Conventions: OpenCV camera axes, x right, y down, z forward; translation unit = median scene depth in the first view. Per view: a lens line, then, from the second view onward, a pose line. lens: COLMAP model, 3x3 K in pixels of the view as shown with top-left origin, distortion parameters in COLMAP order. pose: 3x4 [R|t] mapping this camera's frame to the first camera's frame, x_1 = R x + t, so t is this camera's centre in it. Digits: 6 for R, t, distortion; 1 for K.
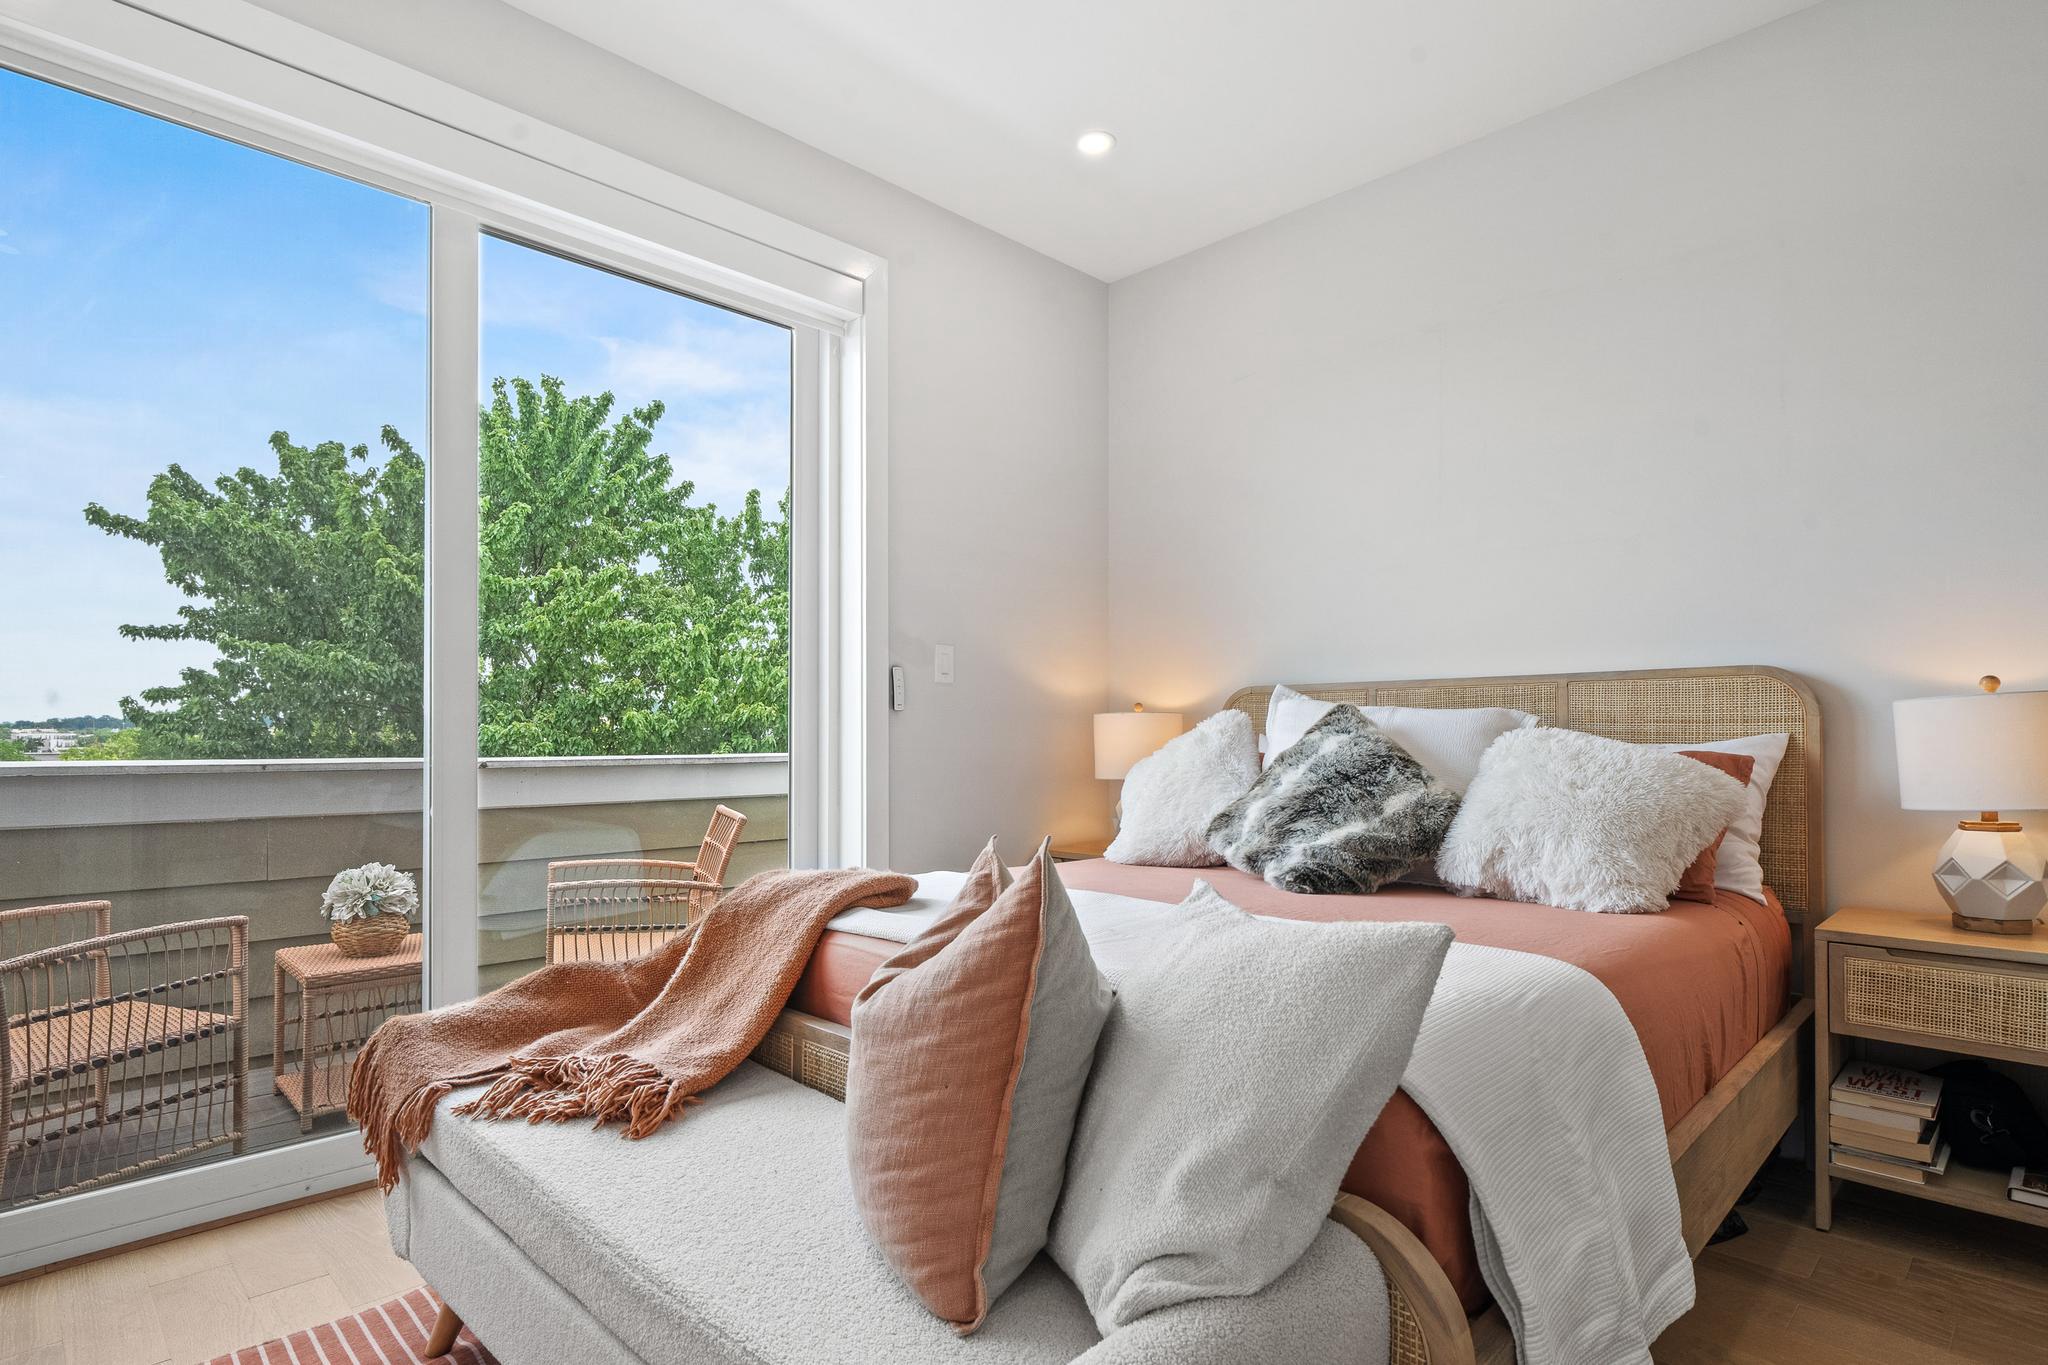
lens RADIAL K [[1046.9, 0, 1046.0], [0, 1046.9, 721.7], [0, 0, 1]] dist [0.002931, 0.001714]
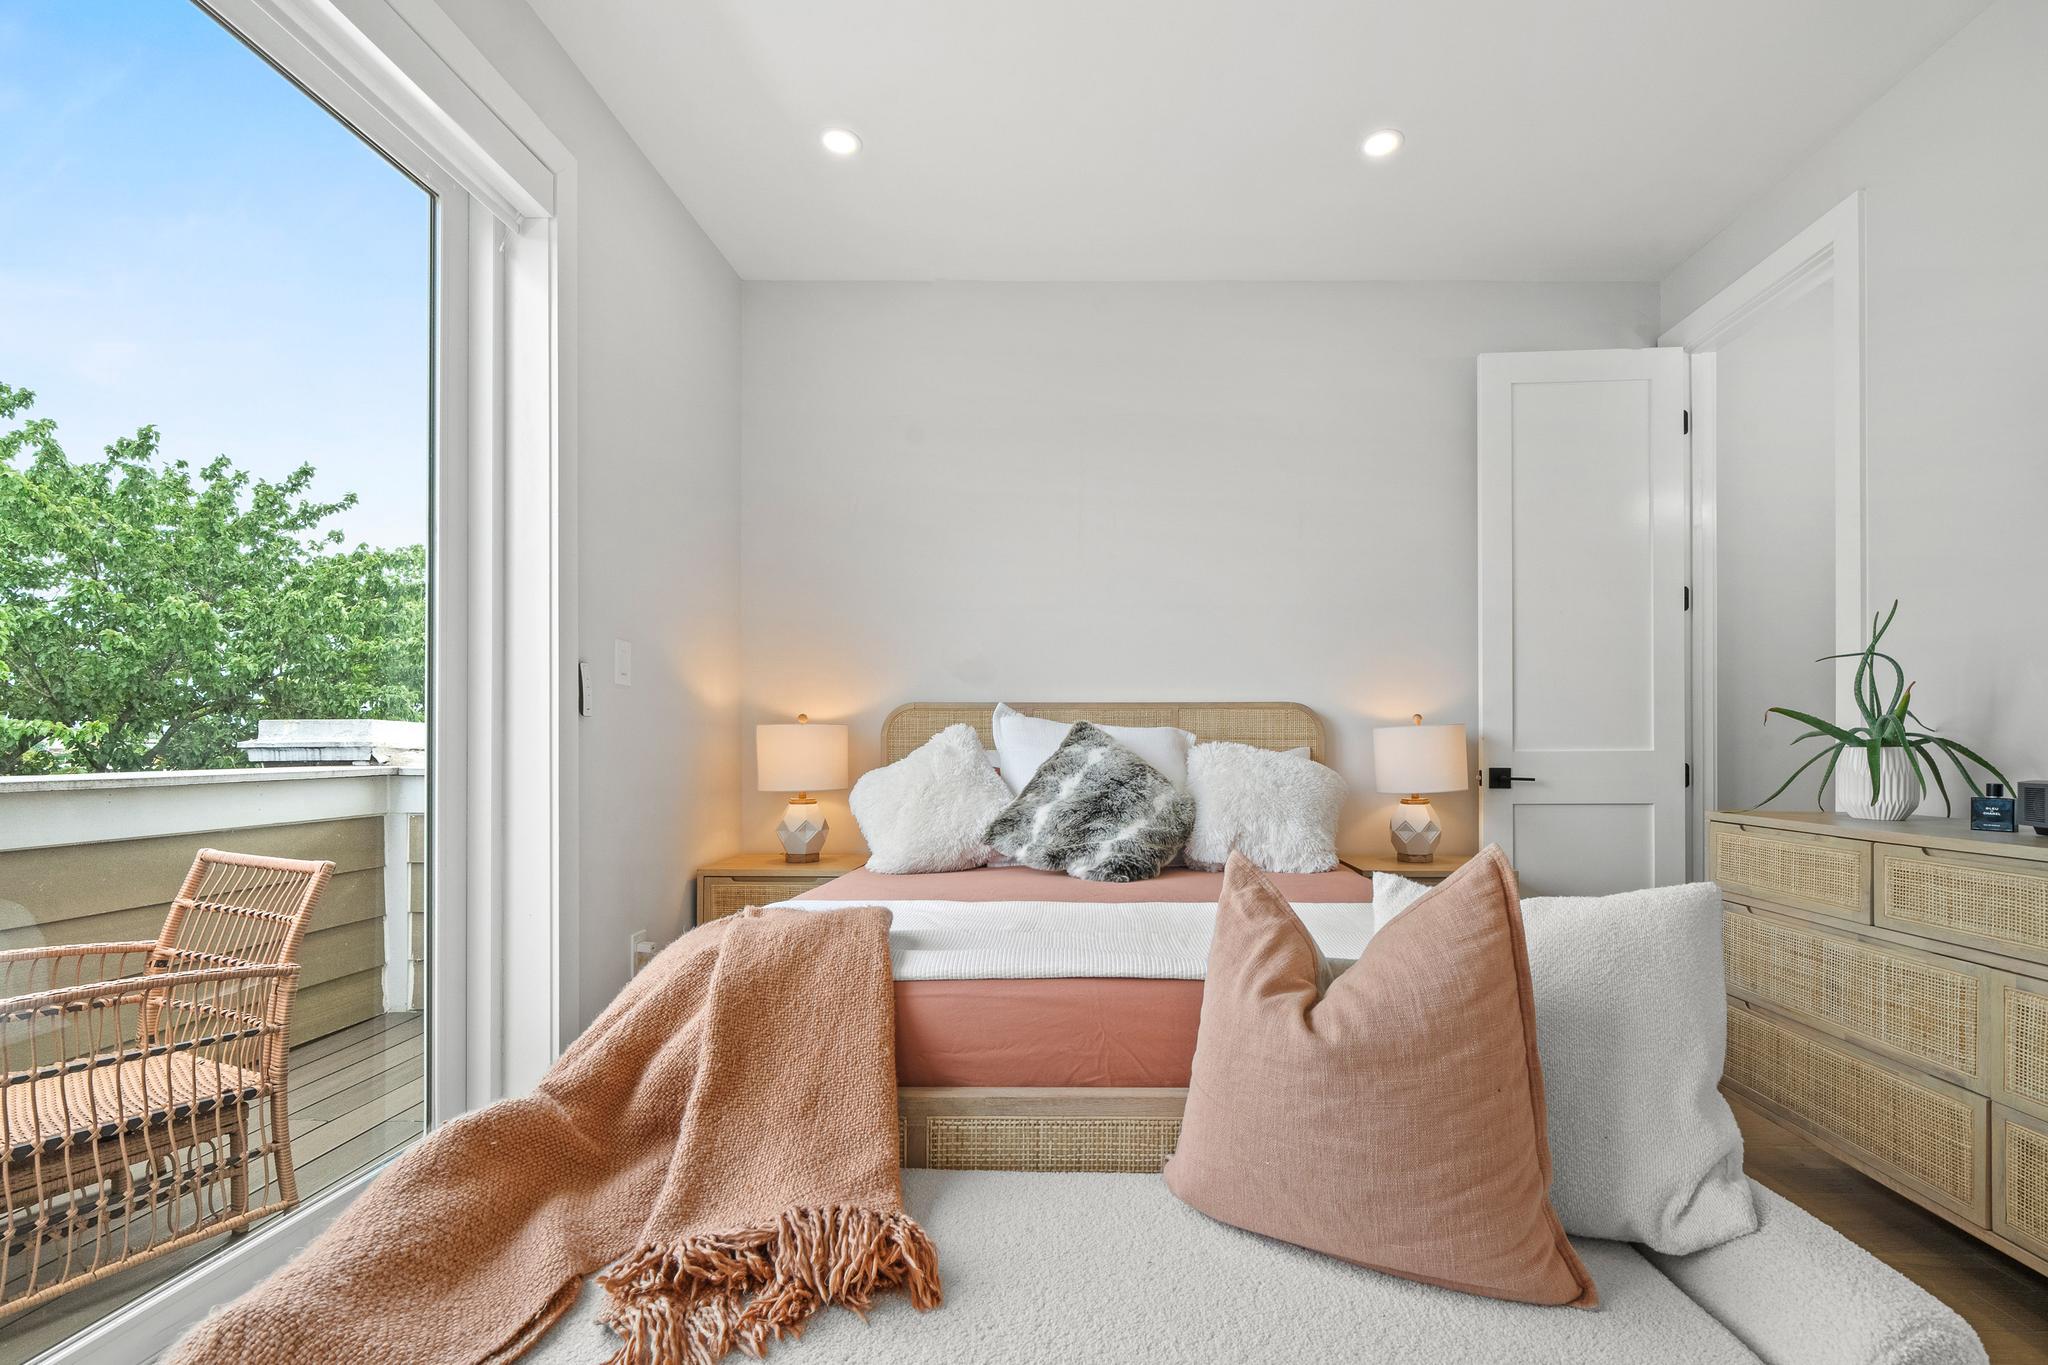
lens RADIAL K [[875.8, 0, 1129.5], [0, 875.8, 746.2], [0, 0, 1]] dist [-0.003165, -0.001044]
pose [[0.715855, 0.003646, 0.698239, -0.383612], [-0.012156, 0.999900, 0.007242, 0.003454], [-0.698143, -0.013672, 0.715828, 0.257100]]
